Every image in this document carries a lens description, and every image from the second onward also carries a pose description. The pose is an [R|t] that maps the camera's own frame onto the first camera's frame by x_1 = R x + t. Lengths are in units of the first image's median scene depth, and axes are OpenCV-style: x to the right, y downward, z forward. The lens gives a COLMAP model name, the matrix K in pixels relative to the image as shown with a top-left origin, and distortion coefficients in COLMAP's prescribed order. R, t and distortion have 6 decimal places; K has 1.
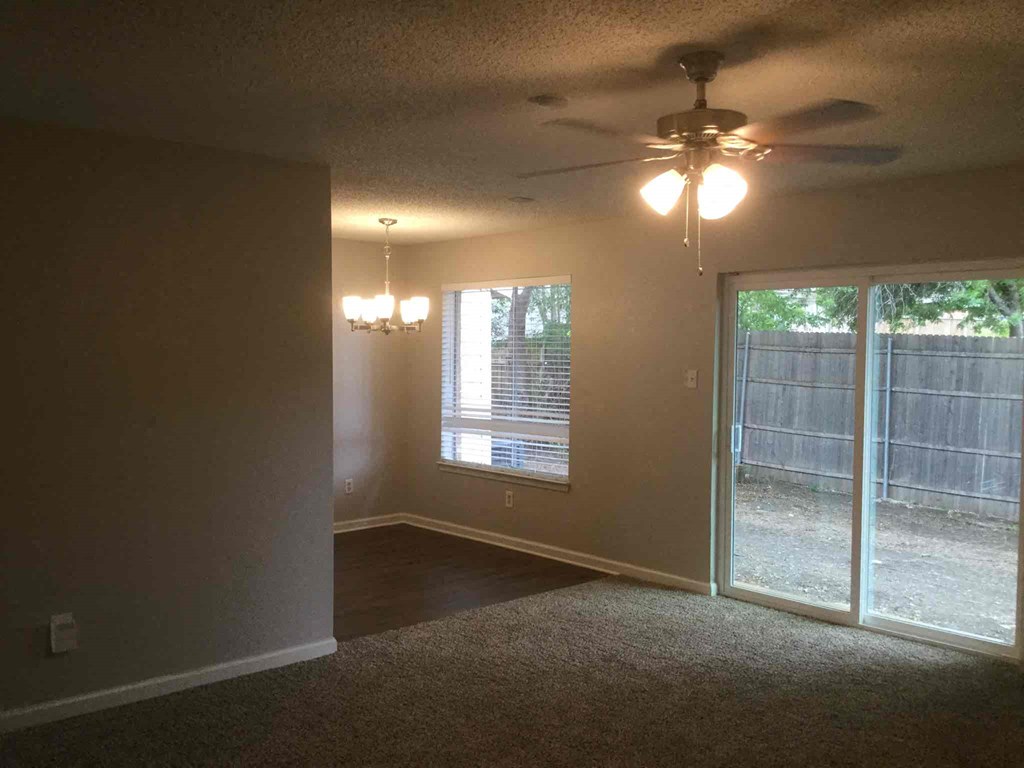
lens RADIAL K [[940.9, 0, 512.0], [0, 940.9, 384.0], [0, 0, 1]] dist [-0.001527, -0.003375]
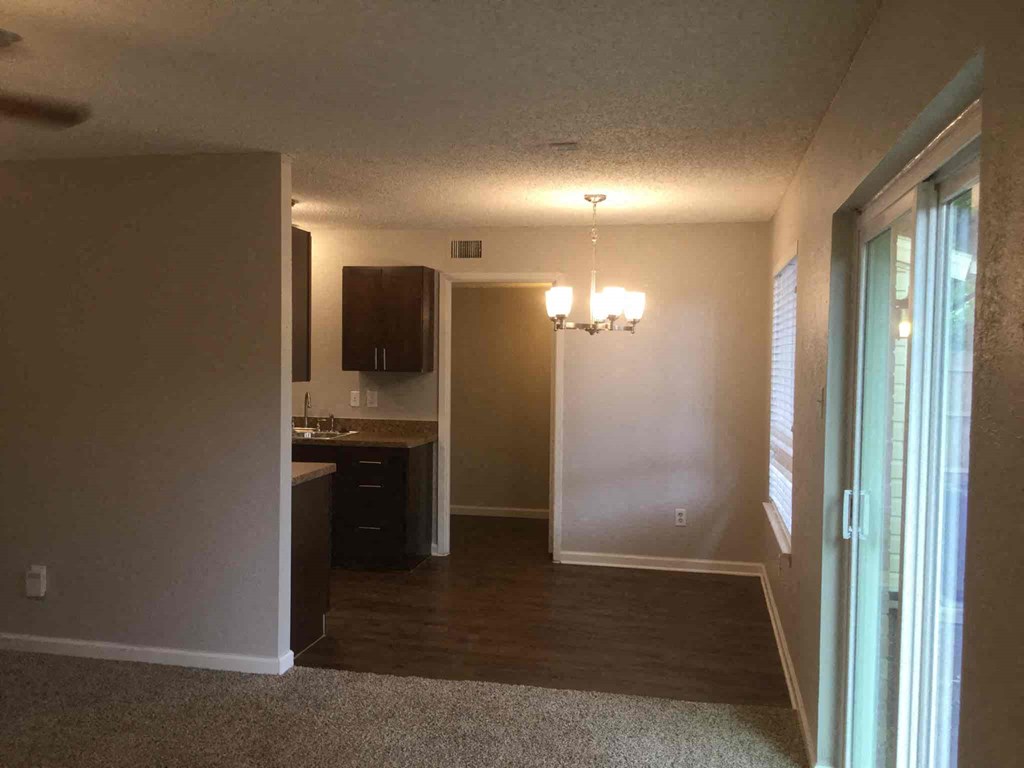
lens RADIAL K [[940.9, 0, 512.0], [0, 940.9, 384.0], [0, 0, 1]] dist [-0.001527, -0.003375]
pose [[0.593191, 0.036195, -0.804248, 0.415257], [-0.045991, 0.998881, 0.011033, -0.012831], [0.803747, 0.030444, 0.594192, 0.380970]]
